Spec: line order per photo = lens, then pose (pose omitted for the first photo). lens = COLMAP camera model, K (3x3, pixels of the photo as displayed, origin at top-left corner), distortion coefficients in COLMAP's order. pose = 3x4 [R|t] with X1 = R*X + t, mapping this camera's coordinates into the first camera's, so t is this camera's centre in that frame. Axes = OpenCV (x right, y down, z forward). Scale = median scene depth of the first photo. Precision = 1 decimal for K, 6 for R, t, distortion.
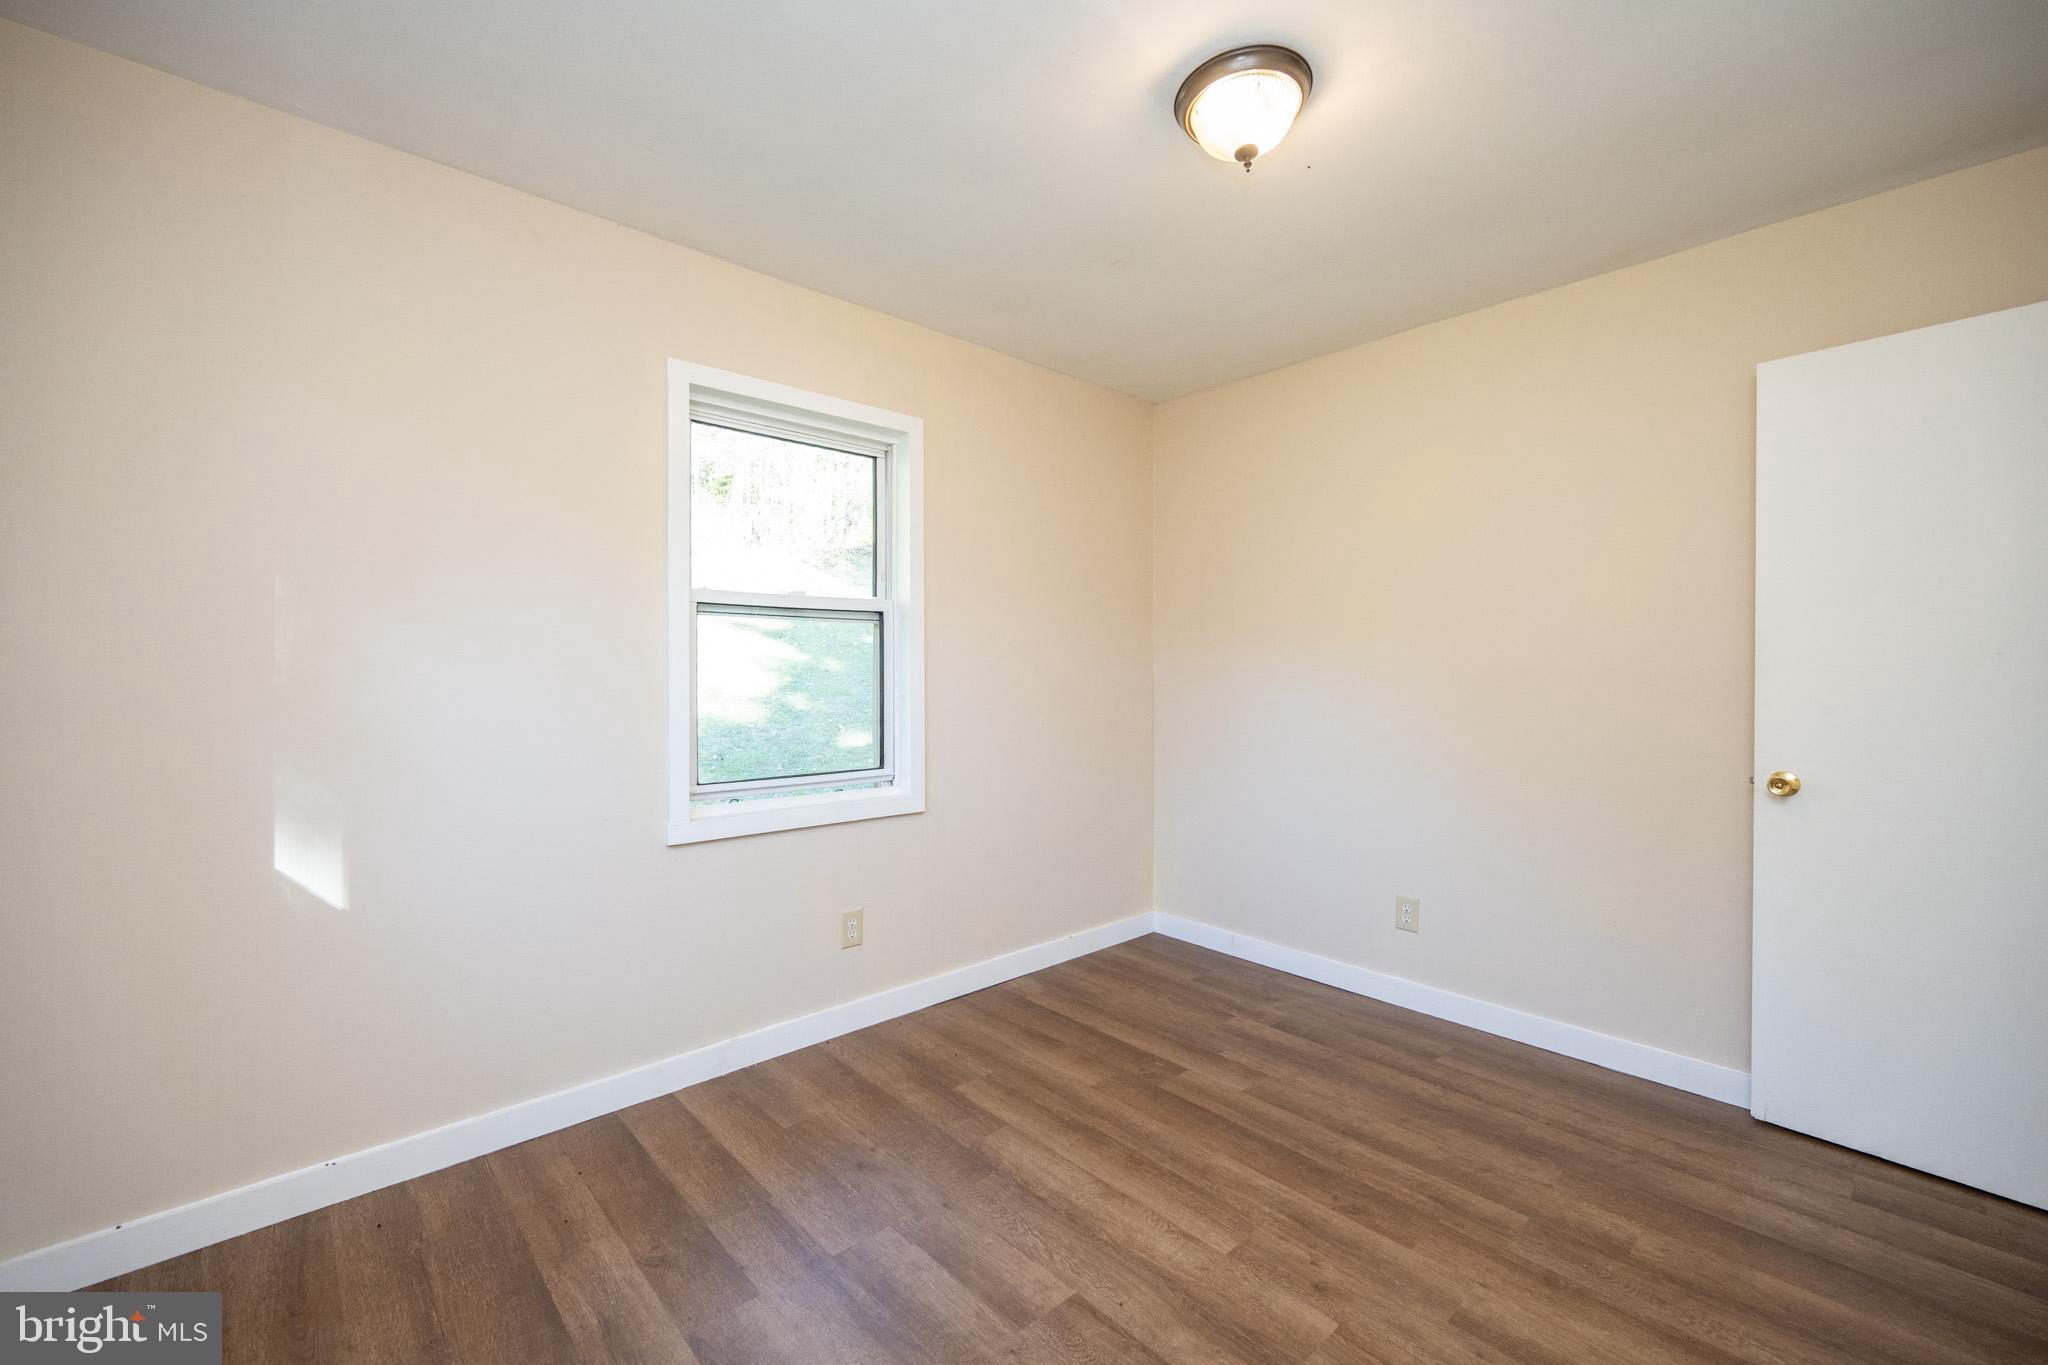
lens RADIAL K [[847.2, 0, 1020.2], [0, 847.2, 674.0], [0, 0, 1]] dist [0.000261, -0.000044]
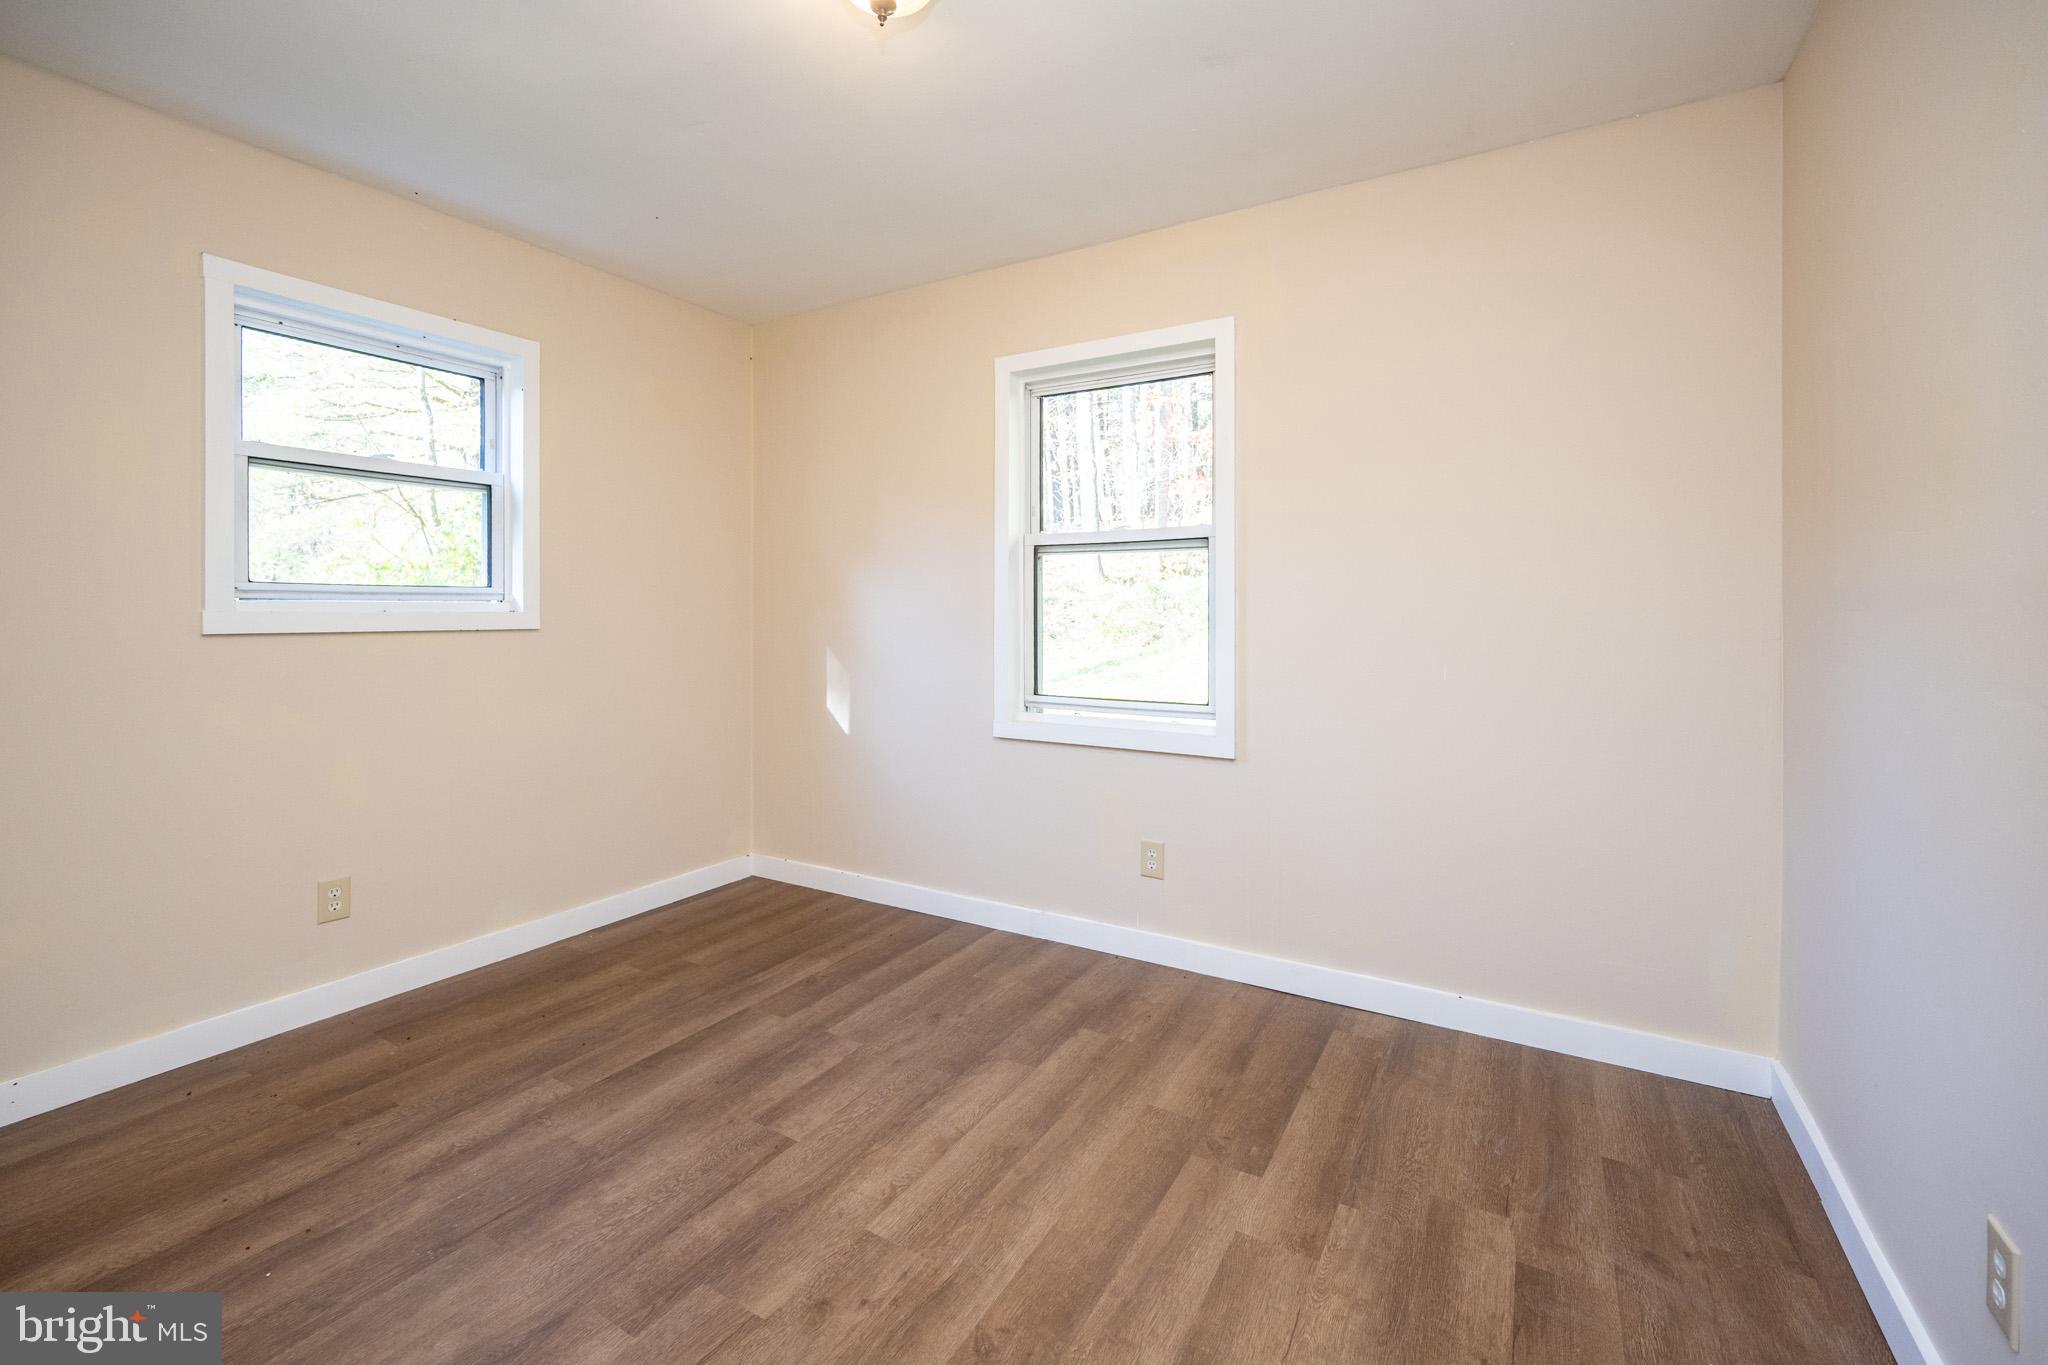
lens RADIAL K [[847.2, 0, 1020.2], [0, 847.2, 674.0], [0, 0, 1]] dist [0.000261, -0.000044]
pose [[0.302093, 0.072410, -0.950524, 0.884936], [-0.005646, 0.997229, 0.074174, -0.001525], [0.953262, -0.017041, 0.301665, 0.687512]]
